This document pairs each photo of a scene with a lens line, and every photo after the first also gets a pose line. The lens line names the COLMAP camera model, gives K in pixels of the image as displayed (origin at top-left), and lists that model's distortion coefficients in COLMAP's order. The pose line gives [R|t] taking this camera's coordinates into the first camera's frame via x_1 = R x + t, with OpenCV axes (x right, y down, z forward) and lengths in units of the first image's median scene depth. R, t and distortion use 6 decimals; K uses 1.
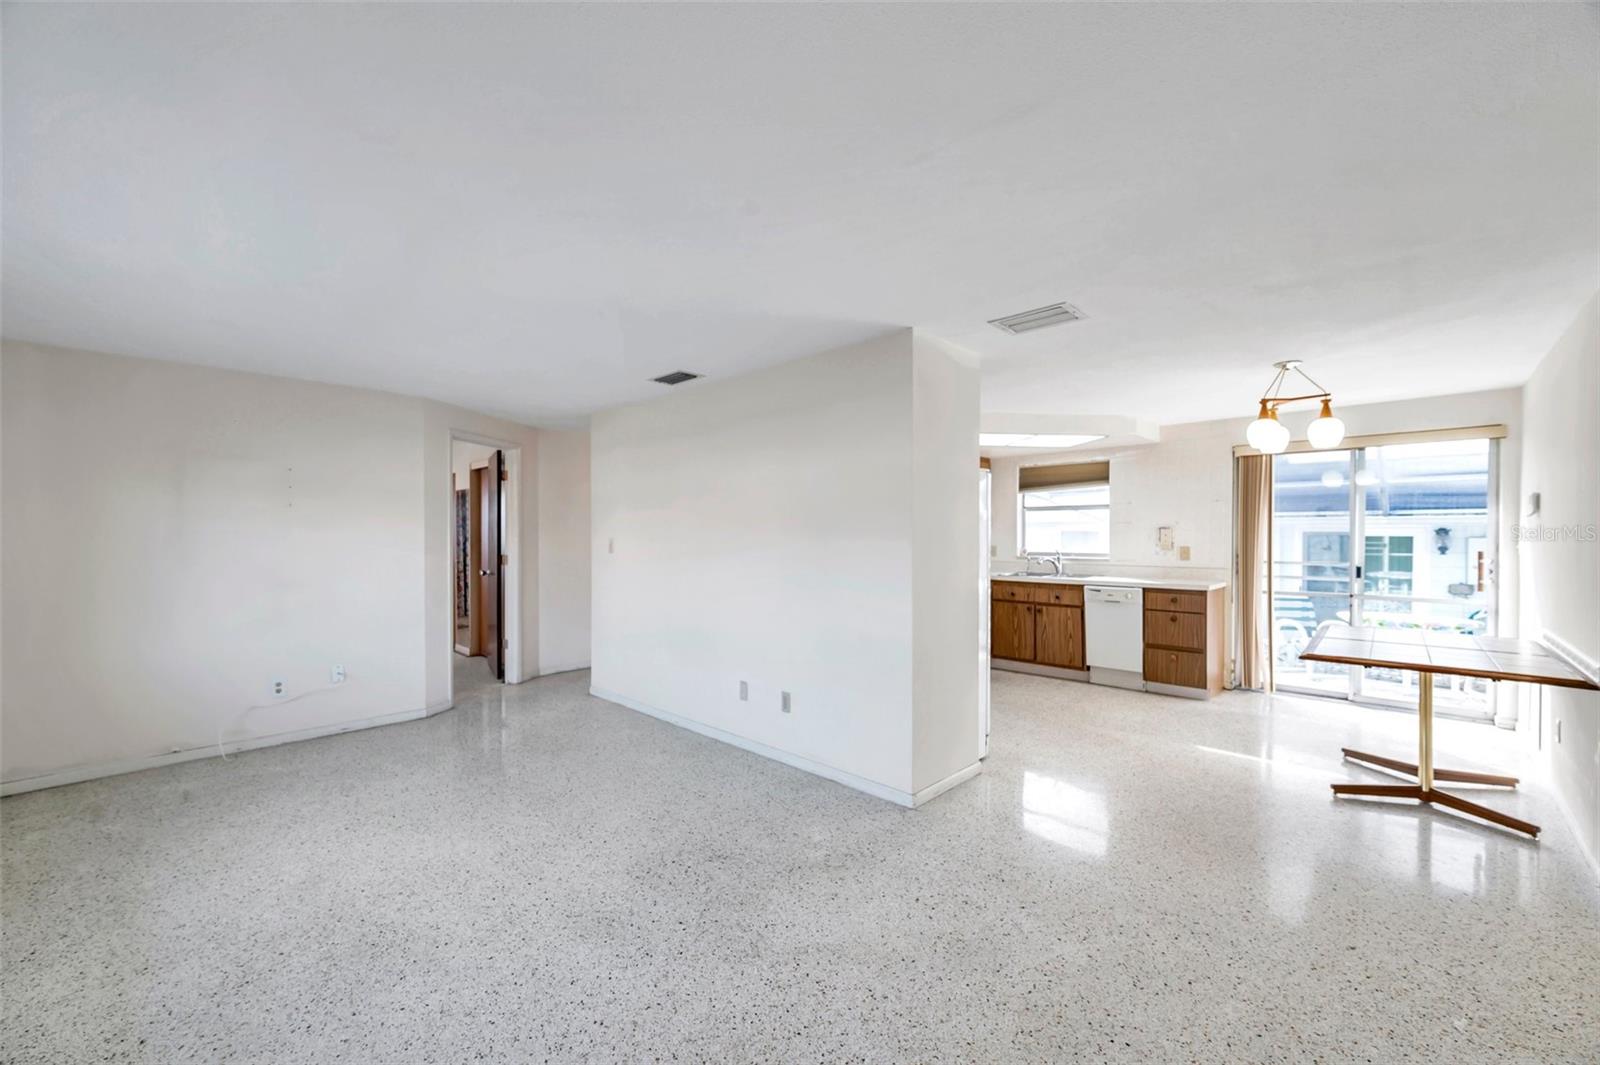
lens RADIAL K [[633.5, 0, 805.9], [0, 633.5, 534.7], [0, 0, 1]] dist [-0.001828, 0.000548]
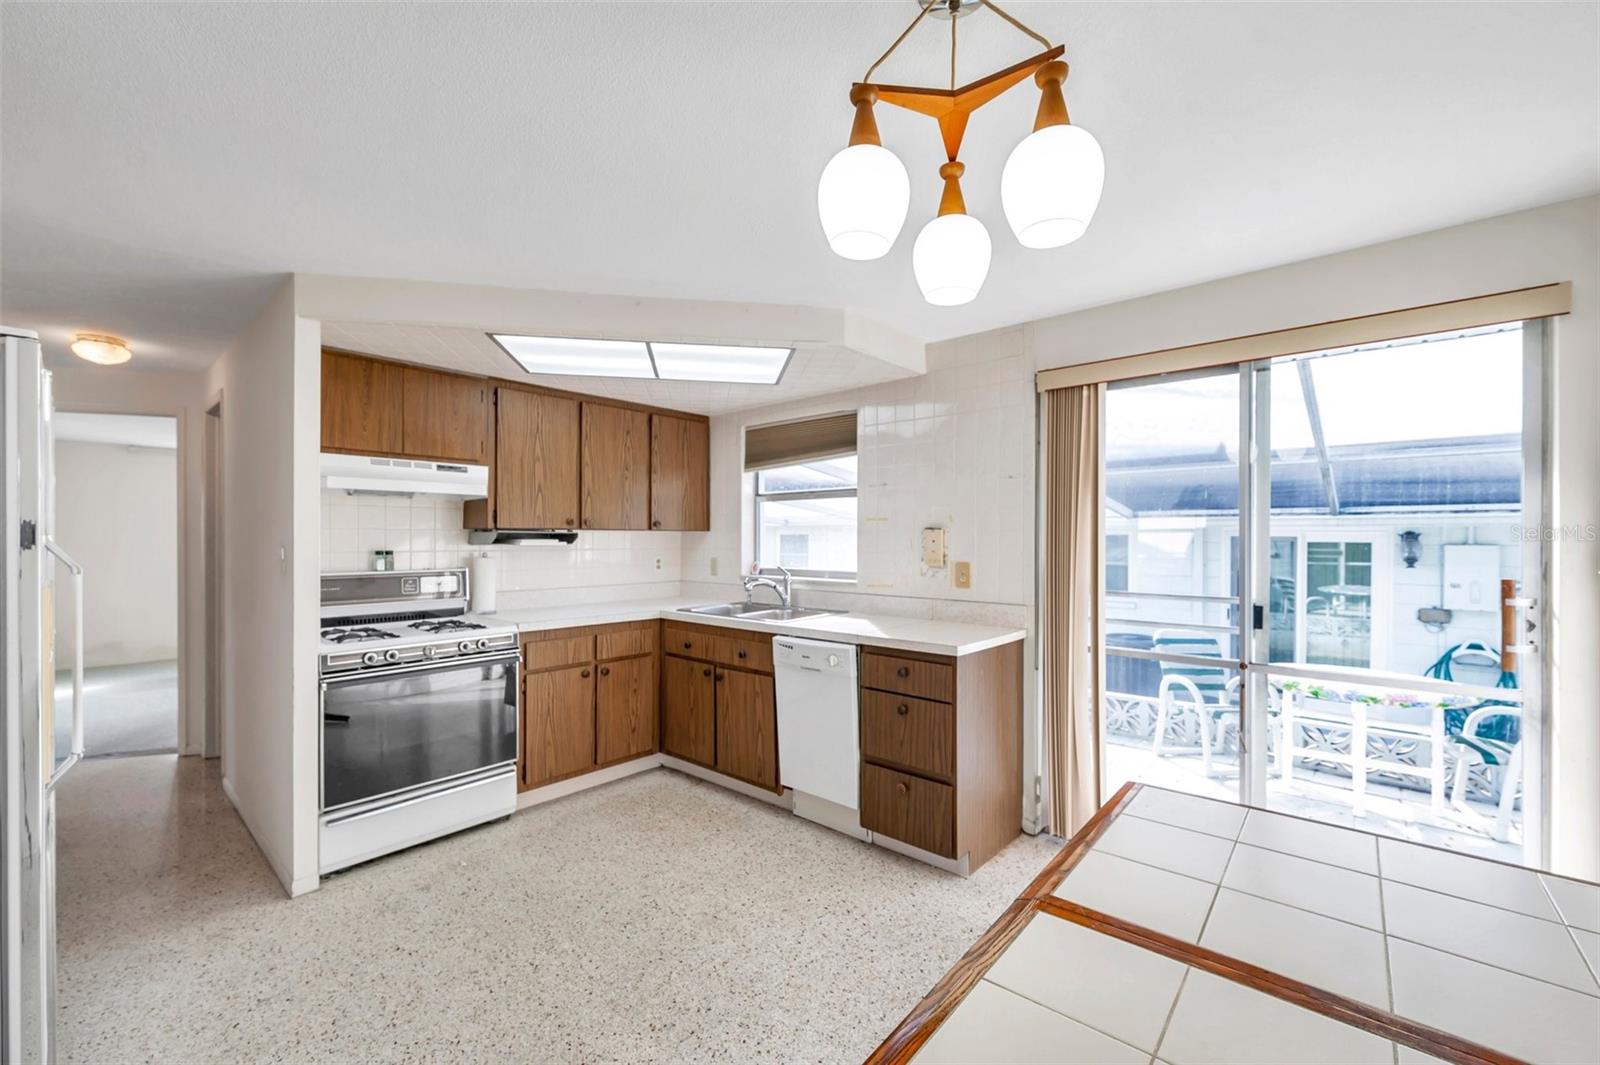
lens RADIAL K [[651.9, 0, 803.8], [0, 651.9, 535.1], [0, 0, 1]] dist [-0.001131, -0.000194]
pose [[0.999032, 0.001197, 0.043979, 0.911001], [-0.000888, 0.999975, -0.007058, -0.001281], [-0.043986, 0.007012, 0.999008, 0.930057]]
